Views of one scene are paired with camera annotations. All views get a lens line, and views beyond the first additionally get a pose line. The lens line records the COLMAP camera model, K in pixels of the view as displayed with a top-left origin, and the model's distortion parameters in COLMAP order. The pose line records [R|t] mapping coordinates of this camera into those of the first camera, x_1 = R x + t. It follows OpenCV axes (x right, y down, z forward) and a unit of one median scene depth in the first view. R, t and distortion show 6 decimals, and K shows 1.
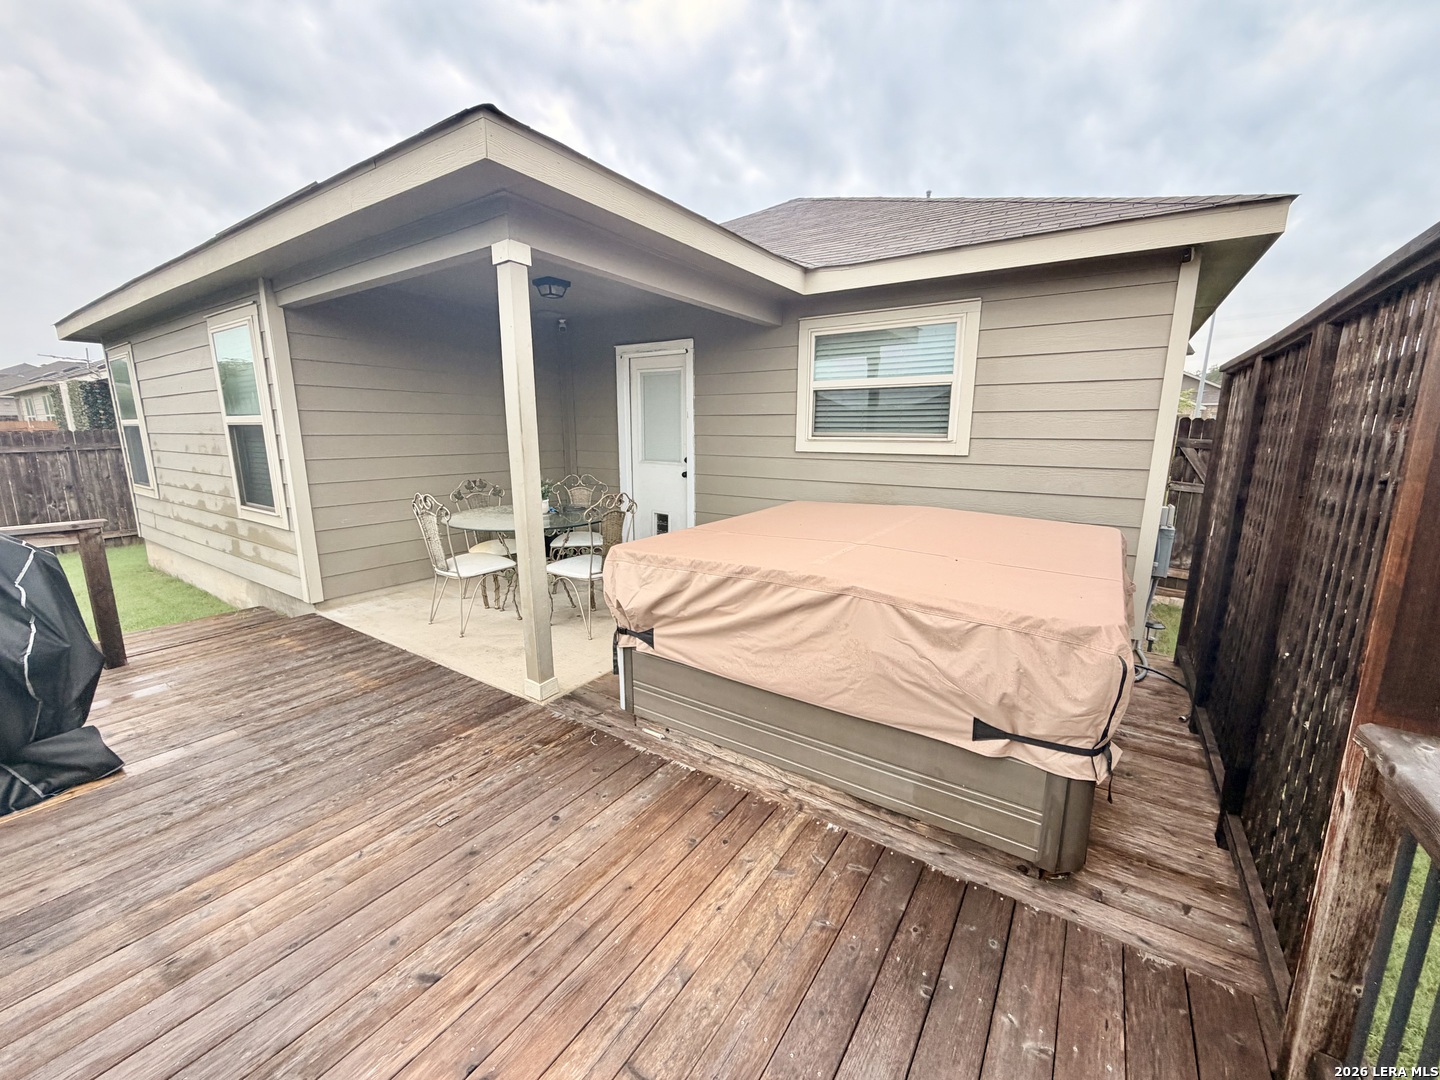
lens RADIAL K [[598.0, 0, 708.9], [0, 598.0, 545.1], [0, 0, 1]] dist [0.014061, -0.000070]
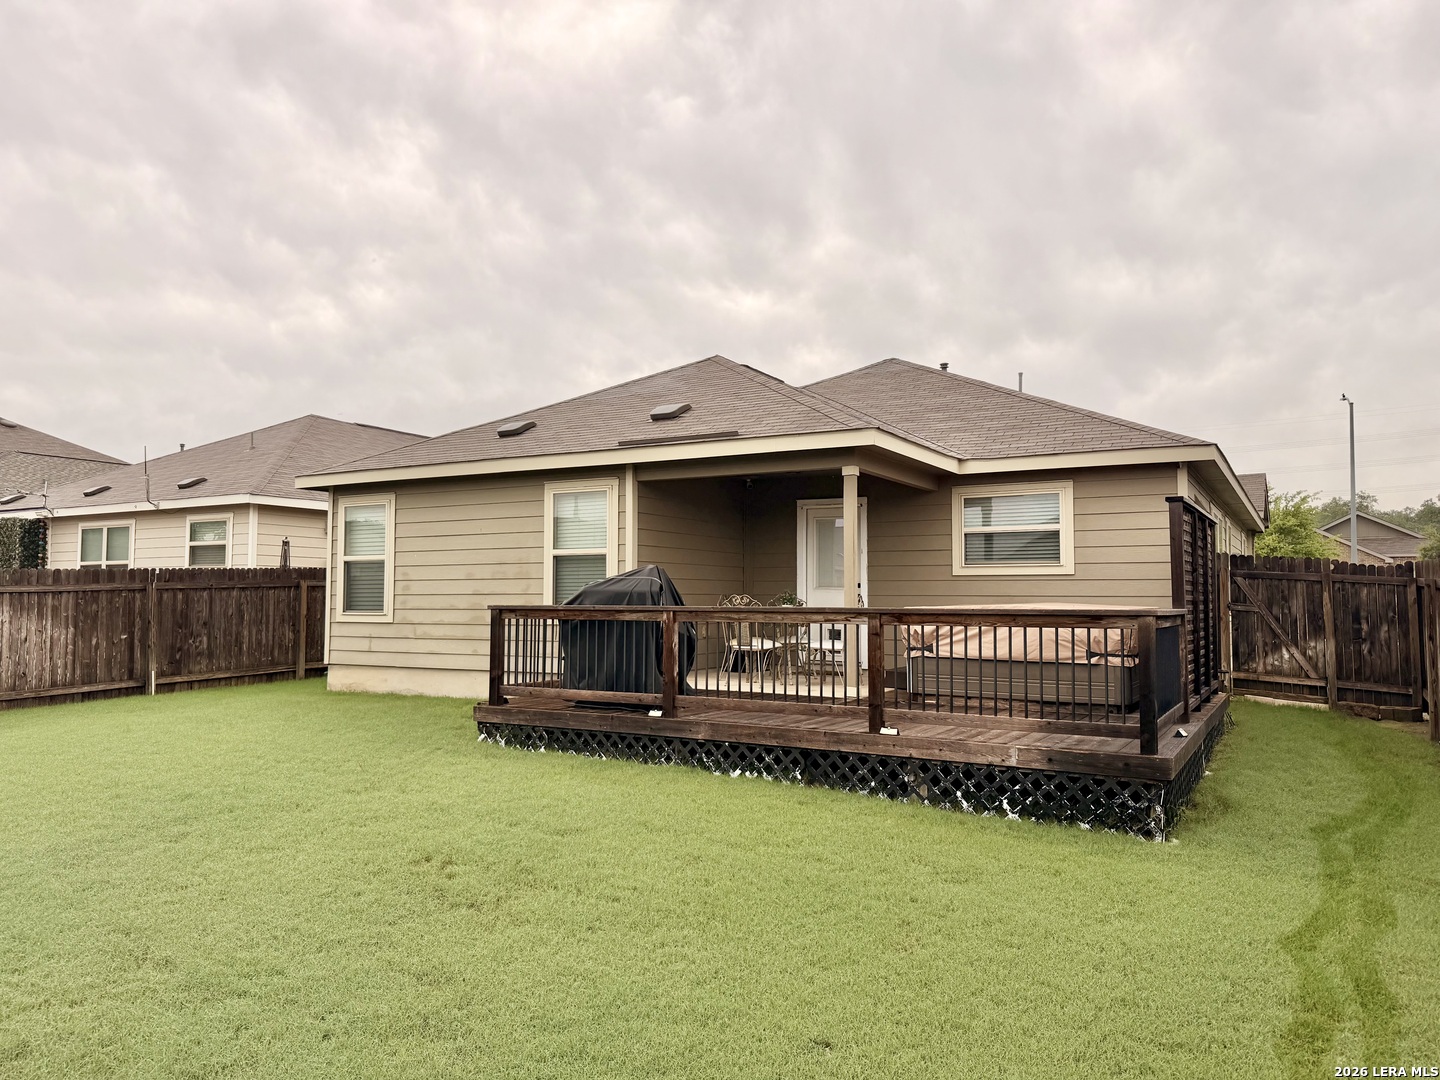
lens RADIAL K [[992.1, 0, 720.0], [0, 992.1, 540.0], [0, 0, 1]] dist [0.133074, -0.156896]
pose [[0.994636, 0.011975, 0.102739, -0.661454], [0.014930, 0.966252, -0.257167, 0.371323], [-0.102351, 0.257321, 0.960890, -1.267452]]
